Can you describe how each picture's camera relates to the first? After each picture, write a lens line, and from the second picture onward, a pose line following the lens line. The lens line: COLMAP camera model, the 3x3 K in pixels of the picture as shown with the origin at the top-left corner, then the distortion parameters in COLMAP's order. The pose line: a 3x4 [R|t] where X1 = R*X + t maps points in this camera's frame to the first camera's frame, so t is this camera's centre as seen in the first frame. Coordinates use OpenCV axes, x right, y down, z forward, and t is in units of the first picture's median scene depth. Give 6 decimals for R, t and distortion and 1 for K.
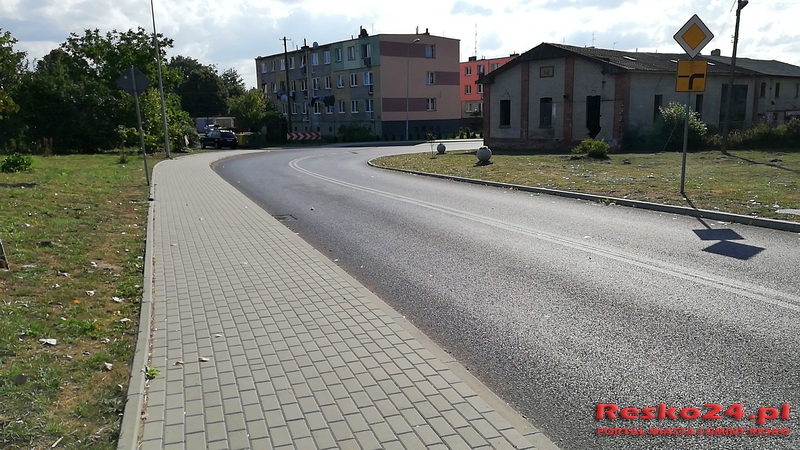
lens RADIAL K [[606.6, 0, 396.8], [0, 606.6, 224.4], [0, 0, 1]] dist [0.028849, -0.046944]
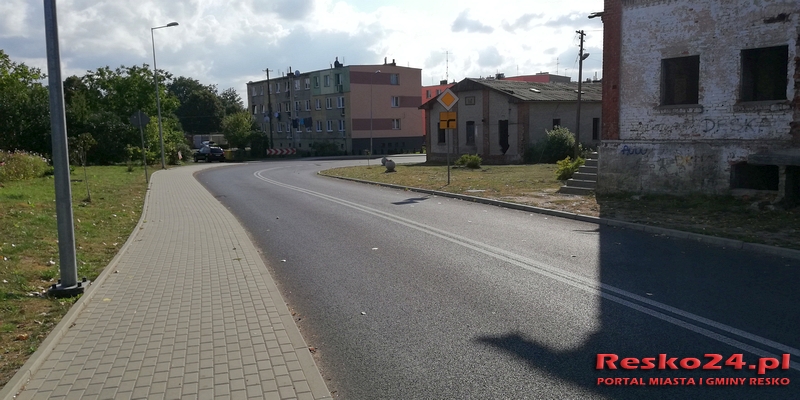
lens RADIAL K [[605.1, 0, 403.3], [0, 605.1, 201.9], [0, 0, 1]] dist [0.042430, -0.059022]
pose [[0.999968, -0.002346, 0.007690, 0.080488], [0.002801, 0.998216, -0.059640, 0.025724], [-0.007536, 0.059660, 0.998190, -0.190528]]
